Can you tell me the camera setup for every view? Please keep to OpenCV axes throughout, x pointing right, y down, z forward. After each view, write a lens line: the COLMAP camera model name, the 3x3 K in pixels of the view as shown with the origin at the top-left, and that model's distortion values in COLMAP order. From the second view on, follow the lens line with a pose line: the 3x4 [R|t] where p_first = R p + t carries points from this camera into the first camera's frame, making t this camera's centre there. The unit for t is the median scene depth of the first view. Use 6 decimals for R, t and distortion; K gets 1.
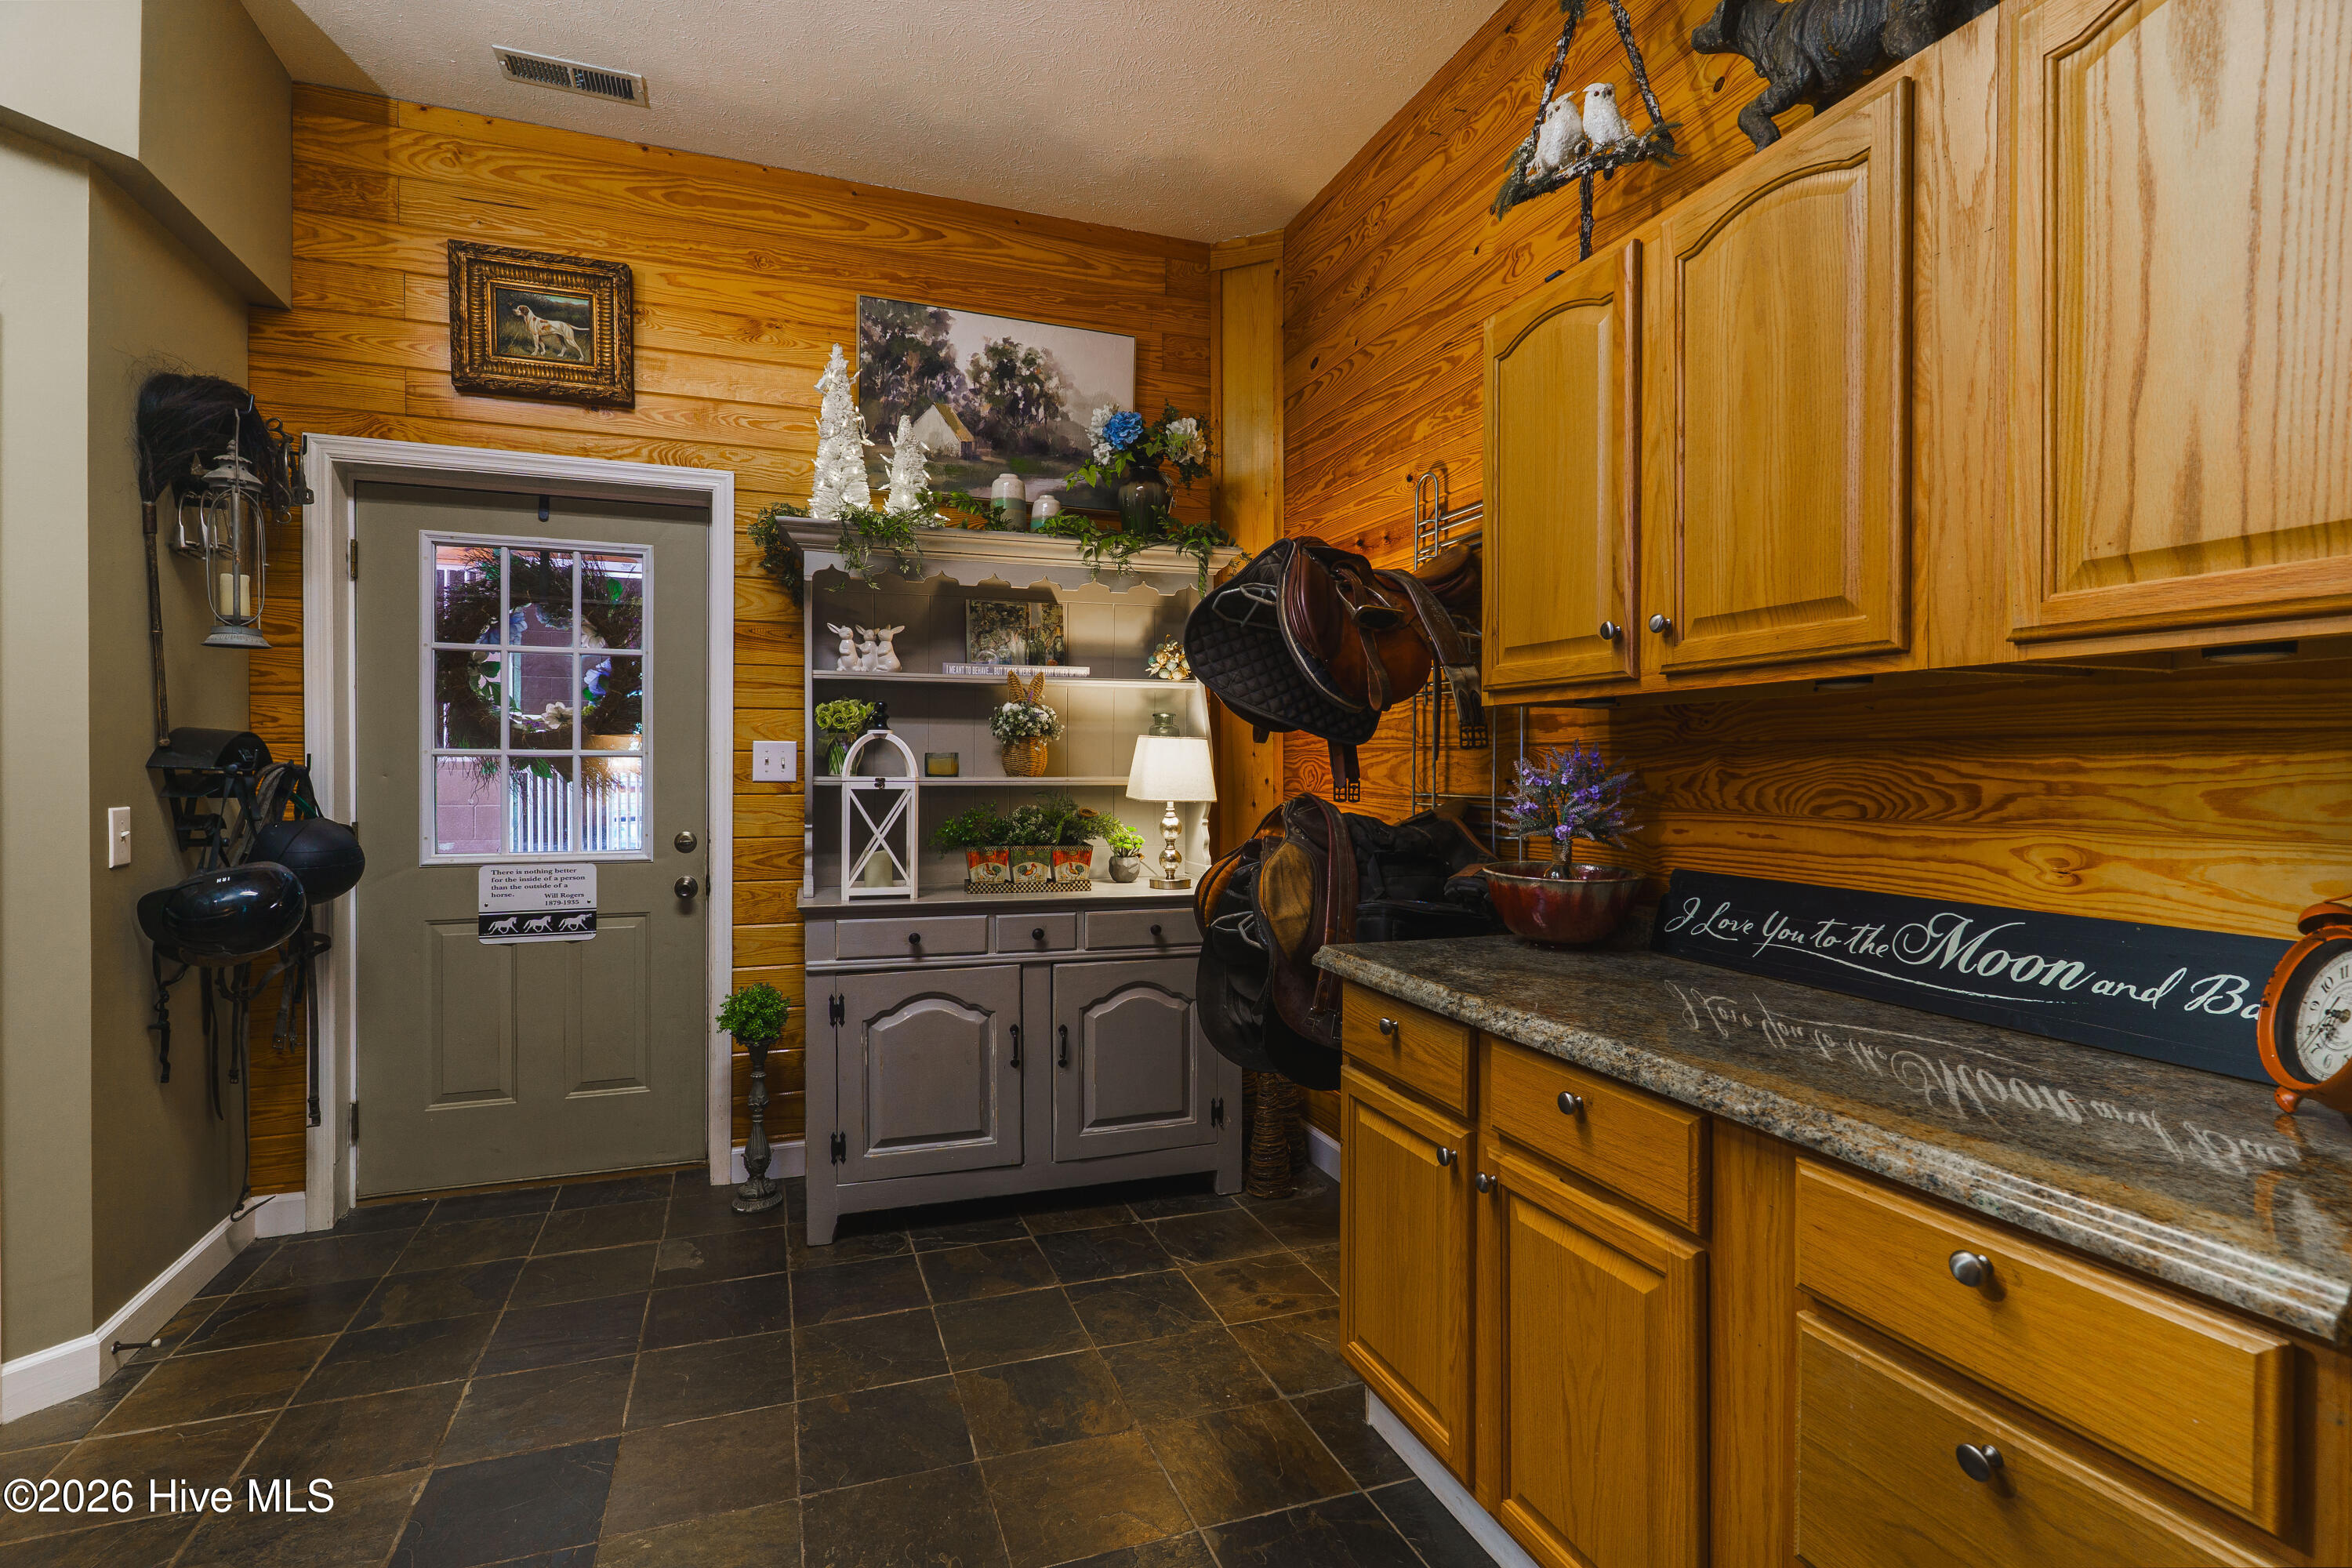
lens RADIAL K [[1124.1, 0, 1177.1], [0, 1124.1, 771.1], [0, 0, 1]] dist [0.000927, -0.000306]
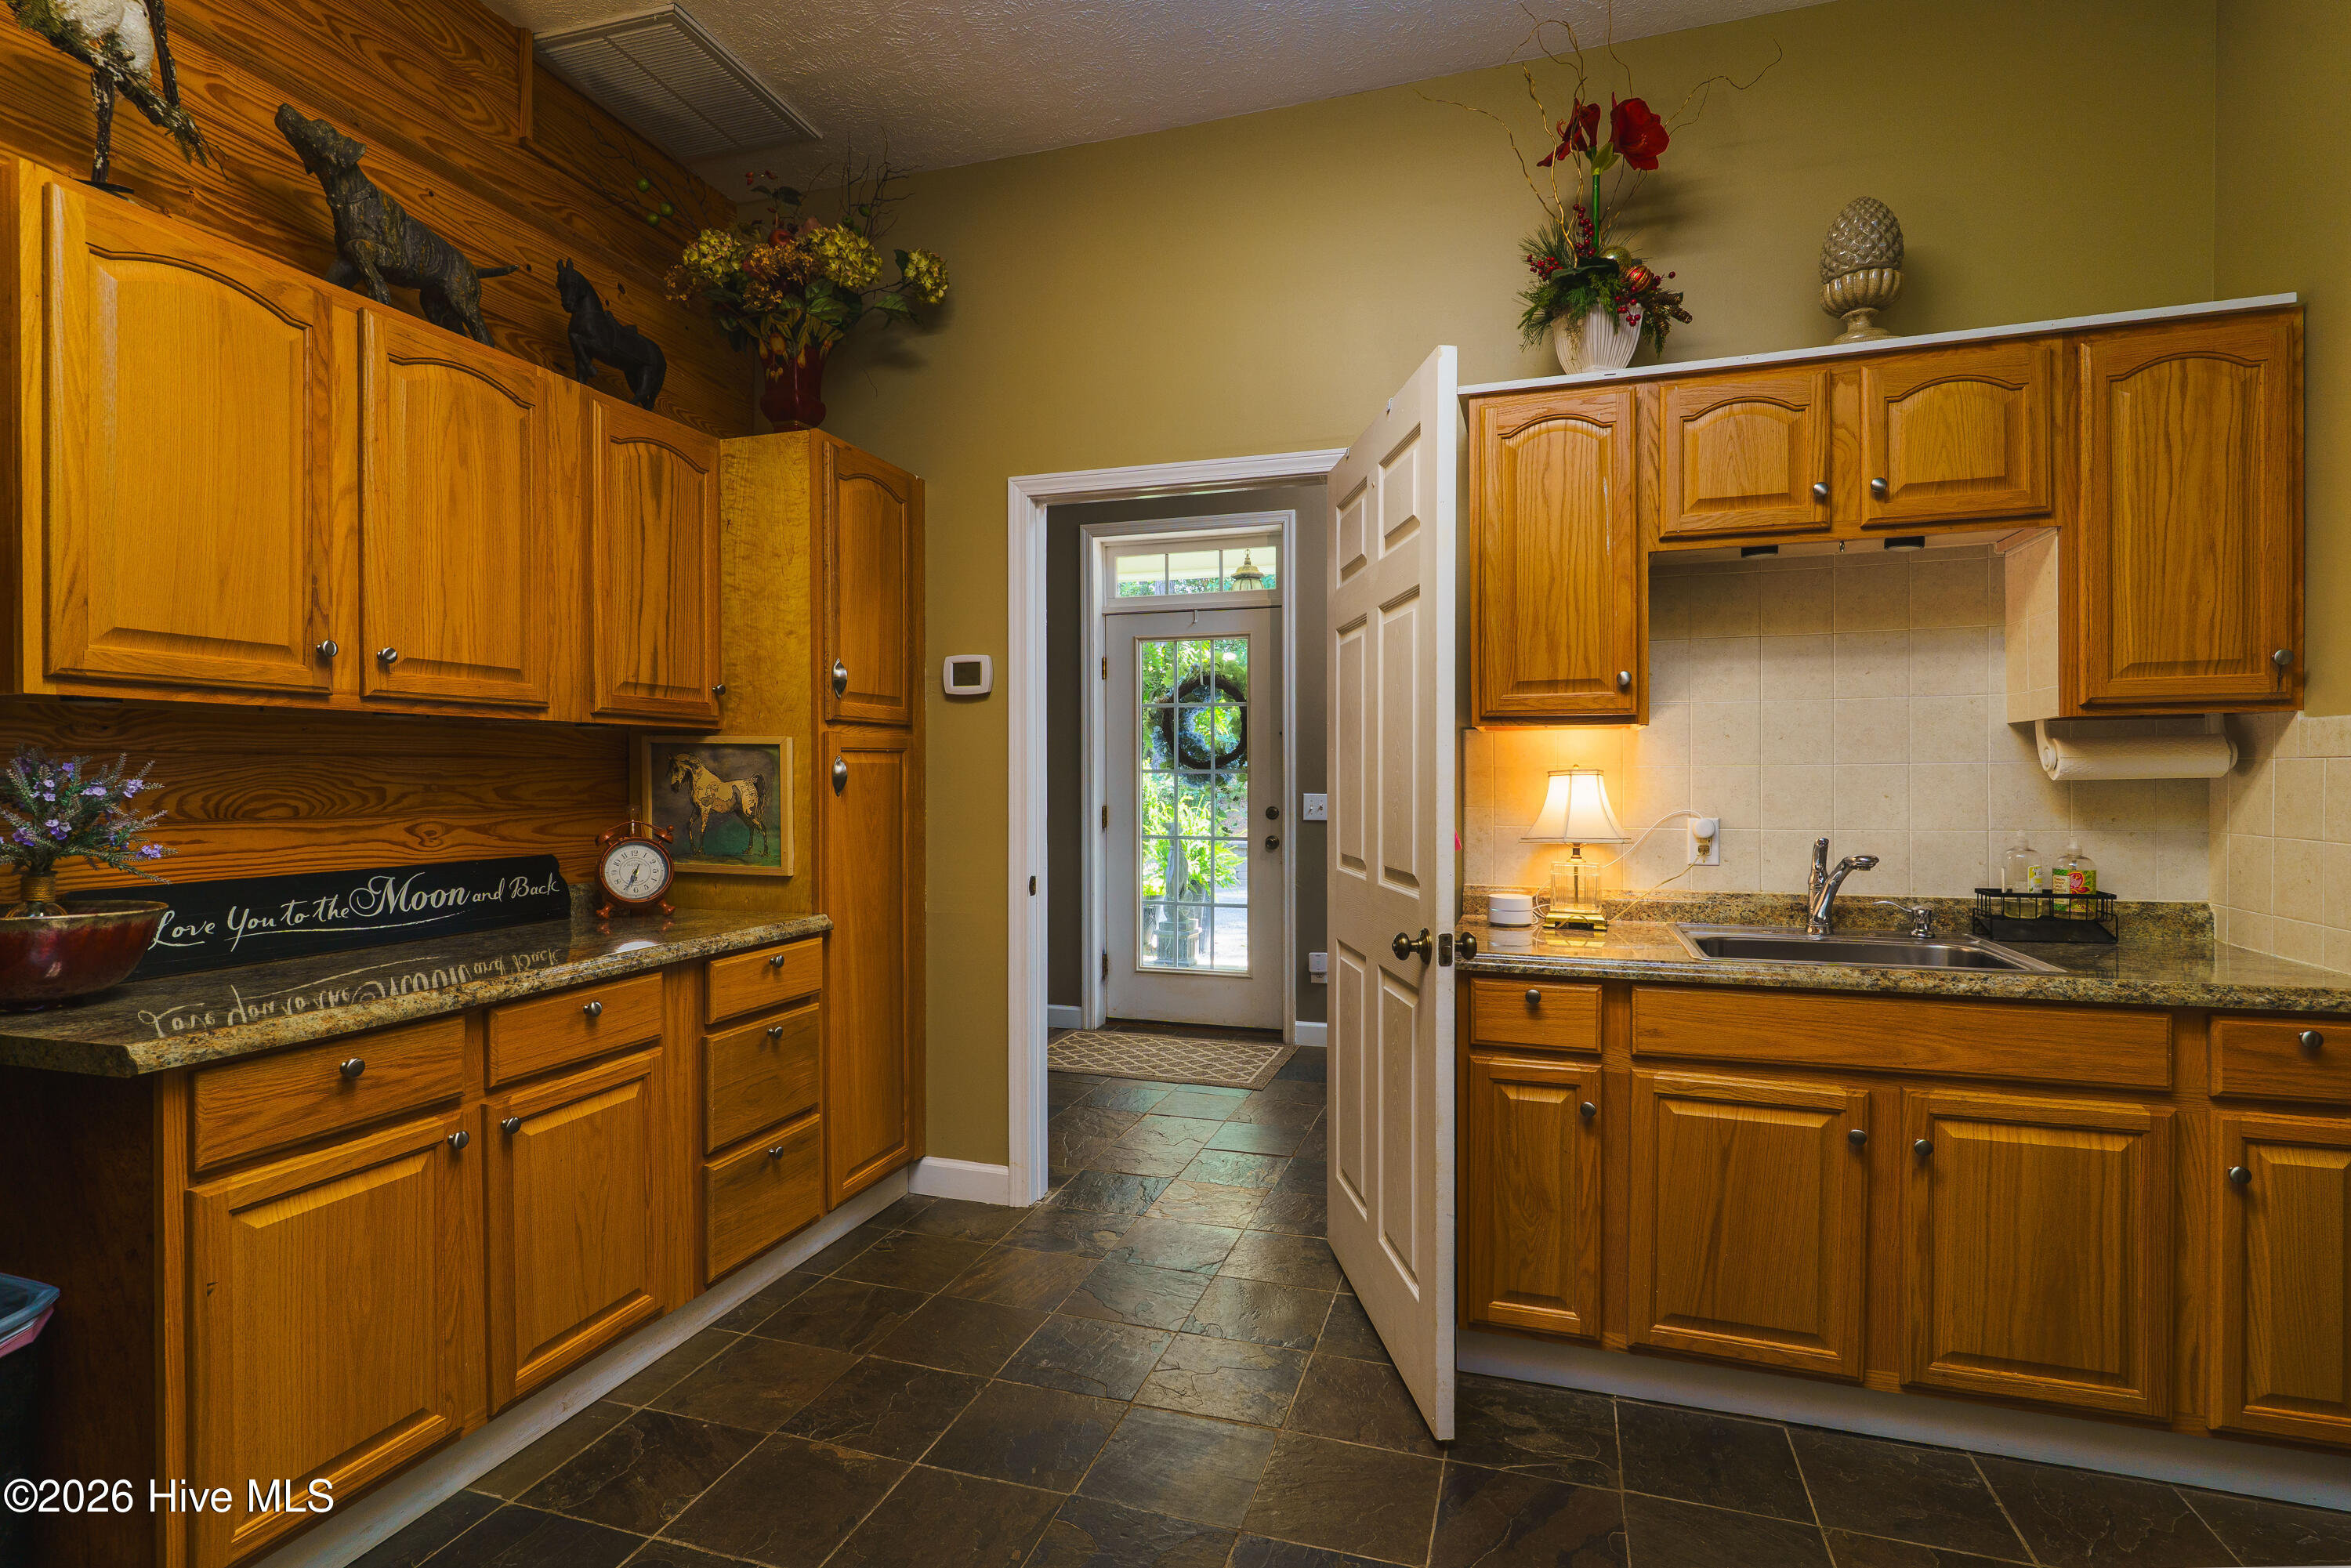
lens RADIAL K [[1140.5, 0, 1180.4], [0, 1140.5, 782.4], [0, 0, 1]] dist [0.001407, -0.000543]
pose [[-0.788628, -0.006603, 0.614835, -0.533987], [0.001517, 0.999918, 0.012684, -0.006131], [-0.614869, 0.010936, -0.788554, 0.787020]]
